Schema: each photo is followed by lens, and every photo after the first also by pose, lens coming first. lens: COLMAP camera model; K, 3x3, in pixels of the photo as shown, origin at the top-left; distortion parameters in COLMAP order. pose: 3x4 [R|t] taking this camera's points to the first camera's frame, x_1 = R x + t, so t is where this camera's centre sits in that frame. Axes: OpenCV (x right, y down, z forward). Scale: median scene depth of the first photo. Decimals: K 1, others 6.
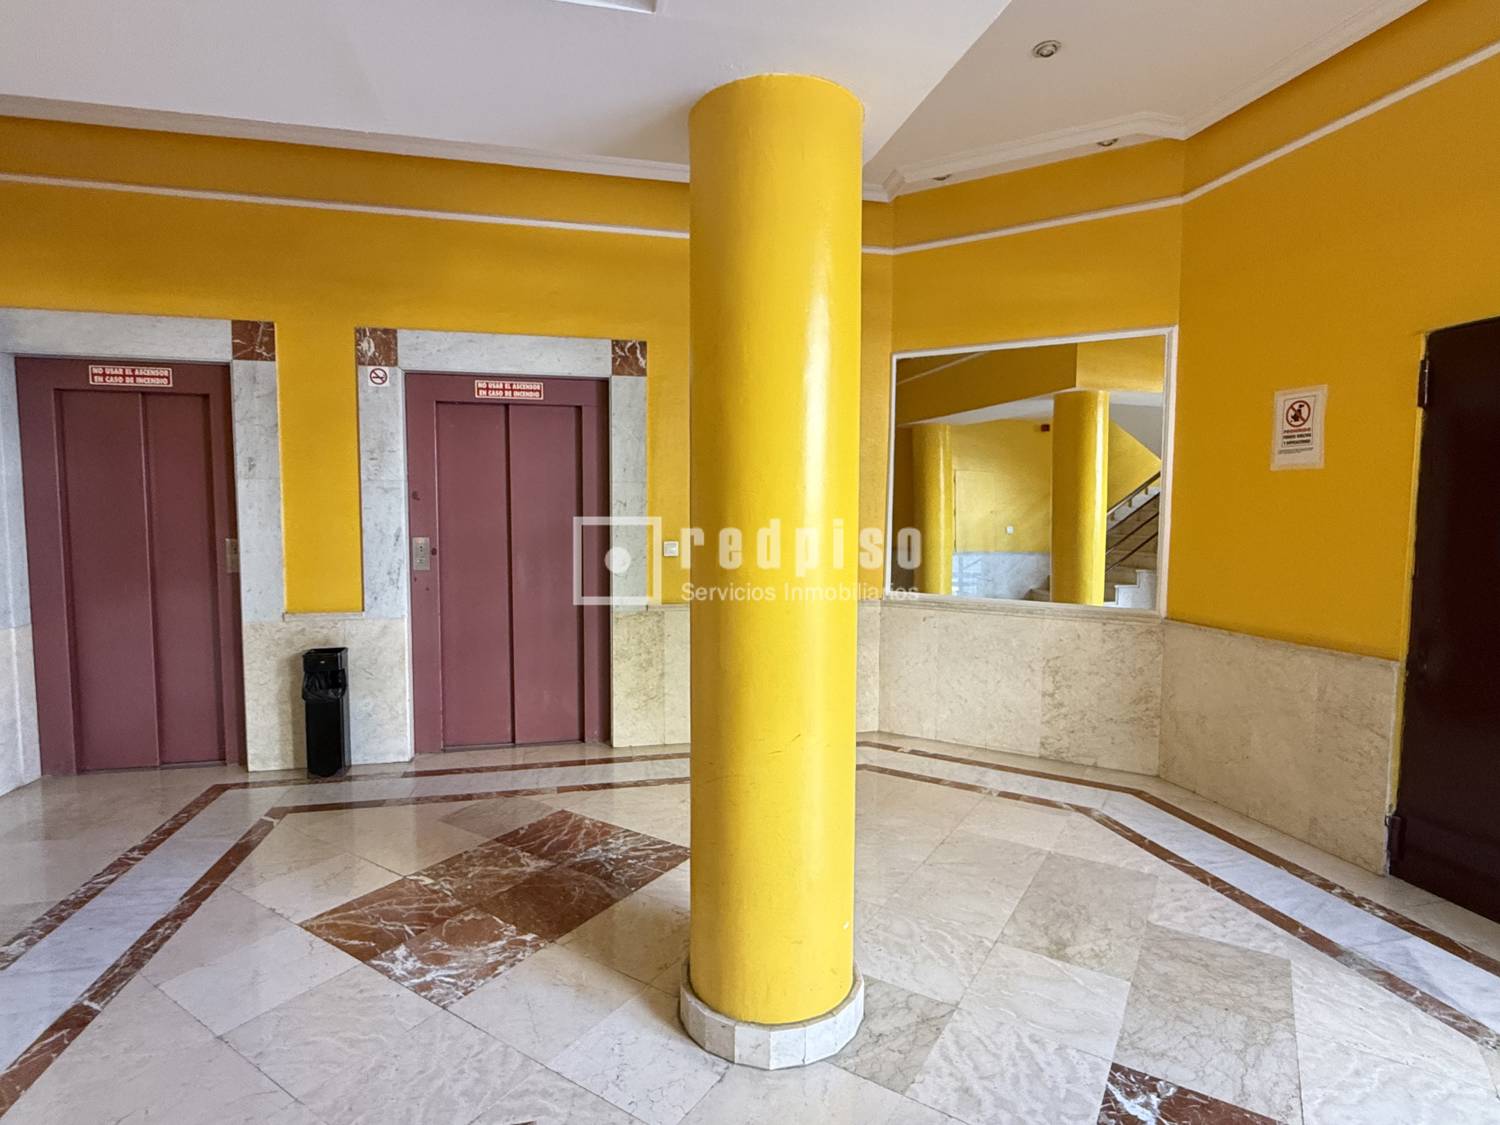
lens RADIAL K [[768.6, 0, 748.1], [0, 768.6, 565.6], [0, 0, 1]] dist [-0.004924, 0.000712]
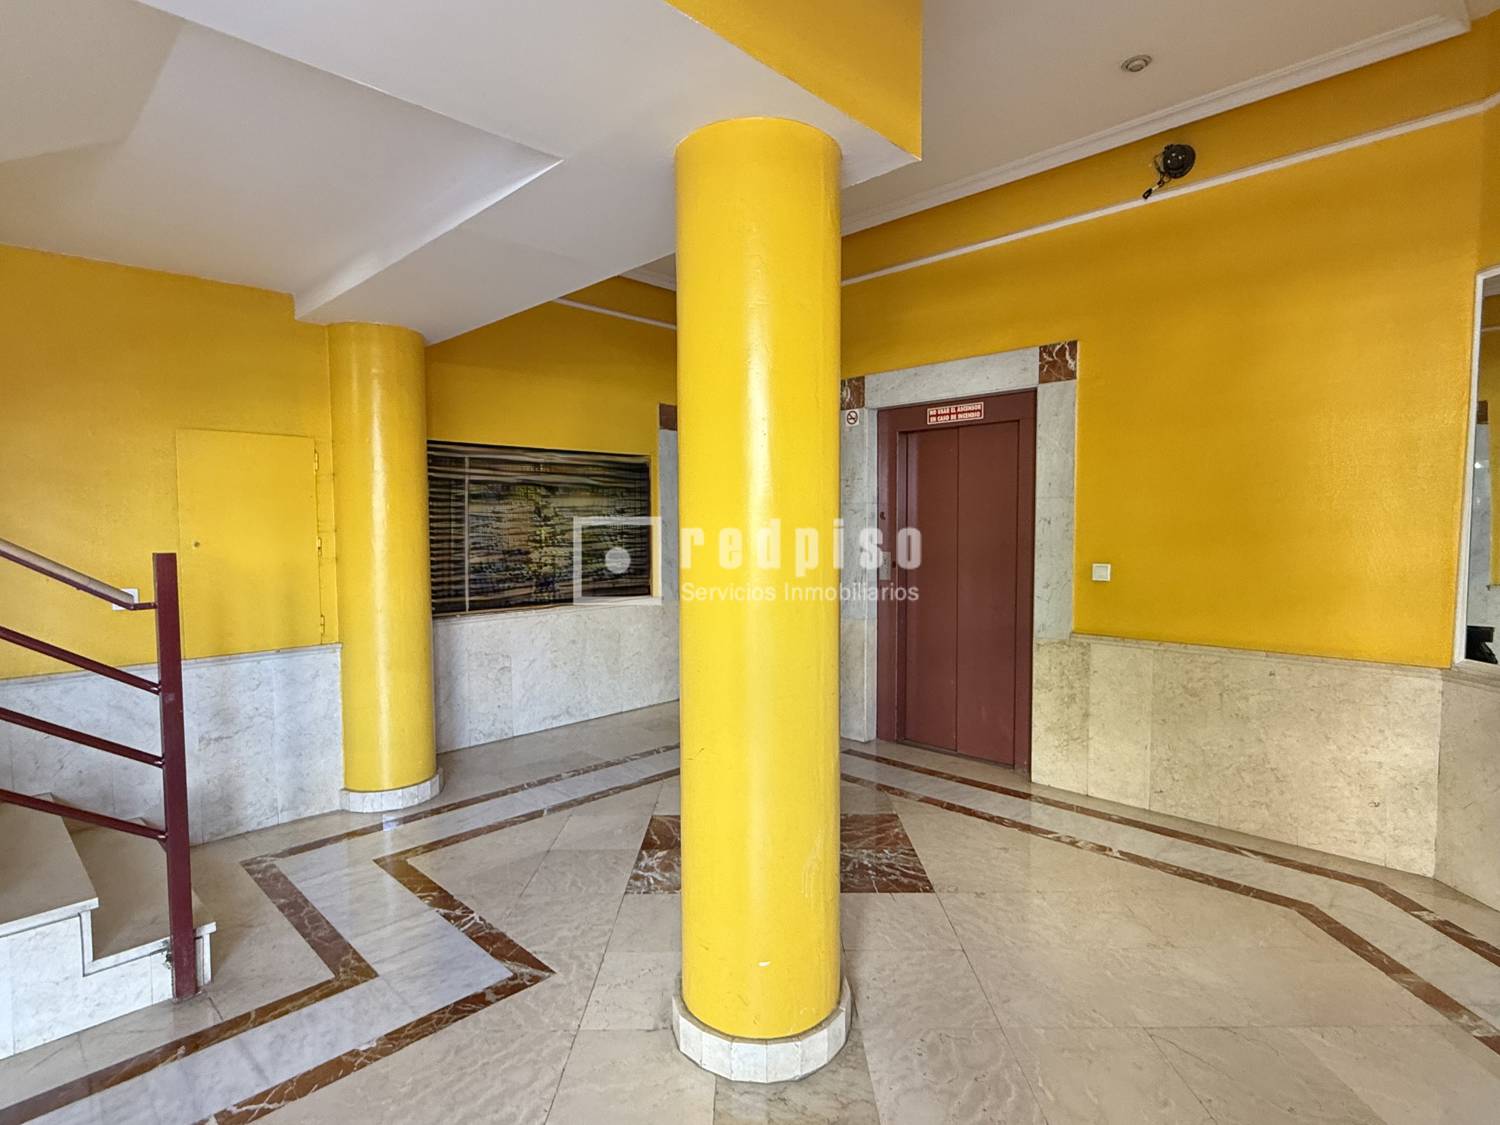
lens RADIAL K [[768.6, 0, 742.5], [0, 768.6, 562.6], [0, 0, 1]] dist [-0.004924, 0.000712]
pose [[0.538669, 0.039508, -0.841590, 0.457617], [-0.049874, 0.998644, 0.014958, -0.028680], [0.841040, 0.033916, 0.539909, 0.213263]]
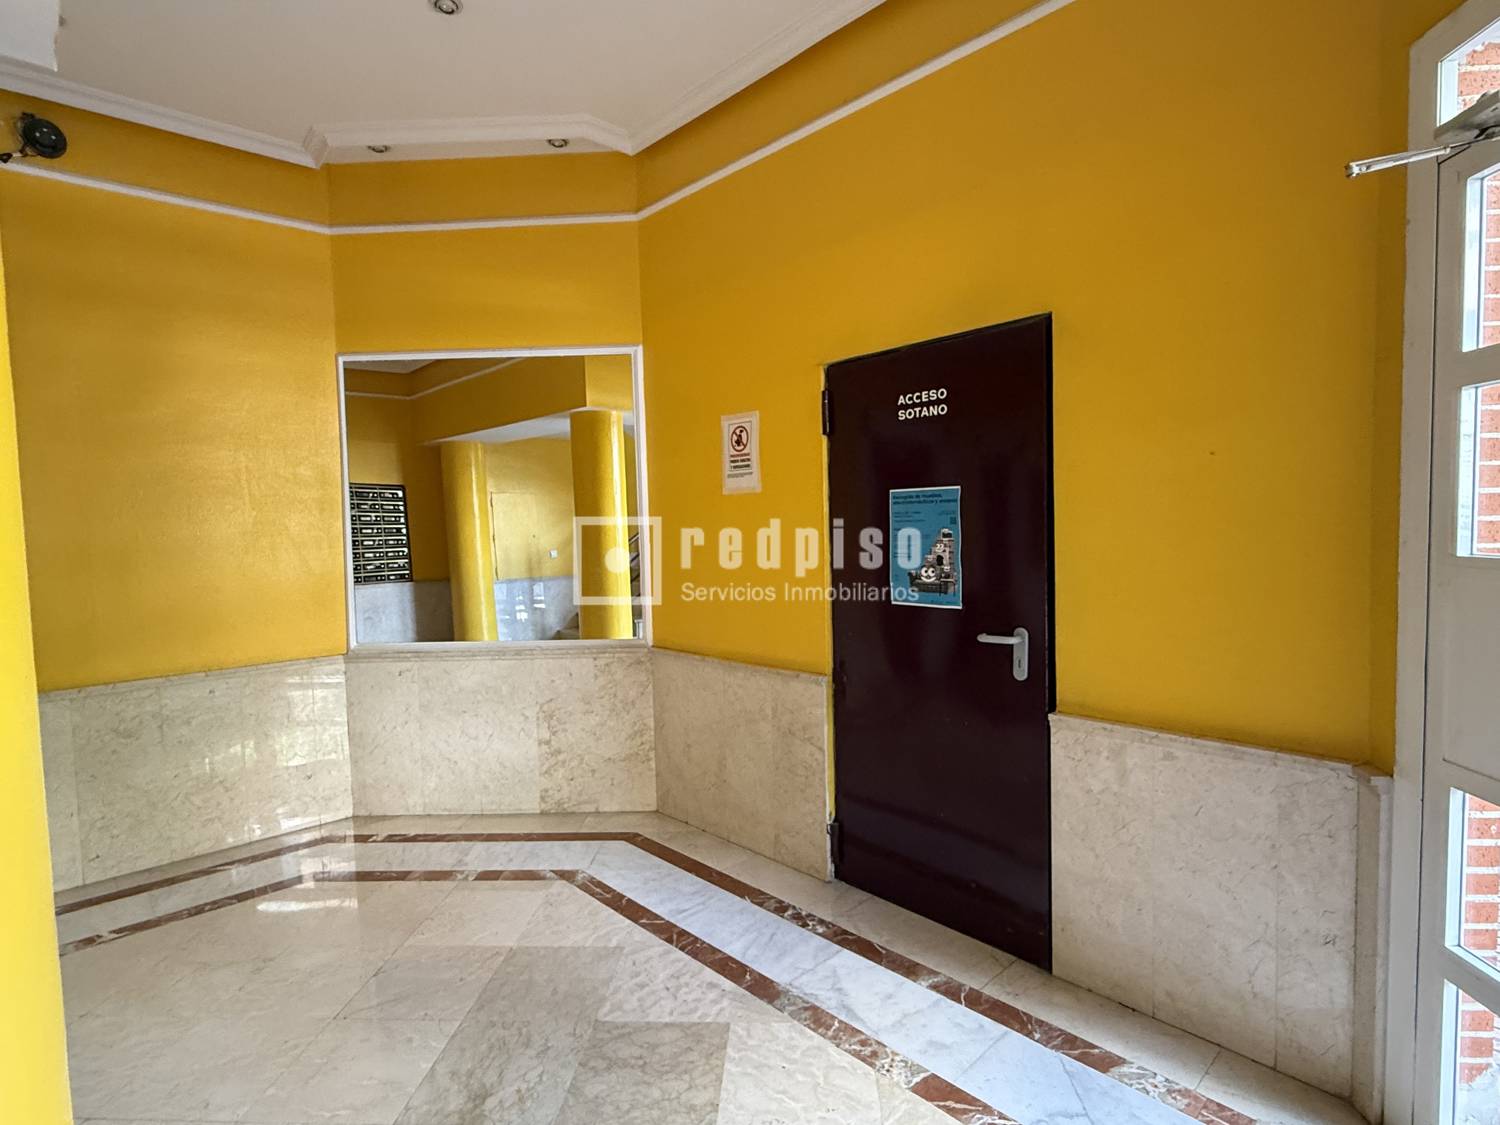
lens RADIAL K [[768.6, 0, 748.4], [0, 768.6, 568.0], [0, 0, 1]] dist [-0.004924, 0.000712]
pose [[0.868731, -0.059508, 0.491696, 0.178340], [0.068995, 0.997616, -0.001163, -0.020666], [-0.490454, 0.034935, 0.870766, 0.093163]]
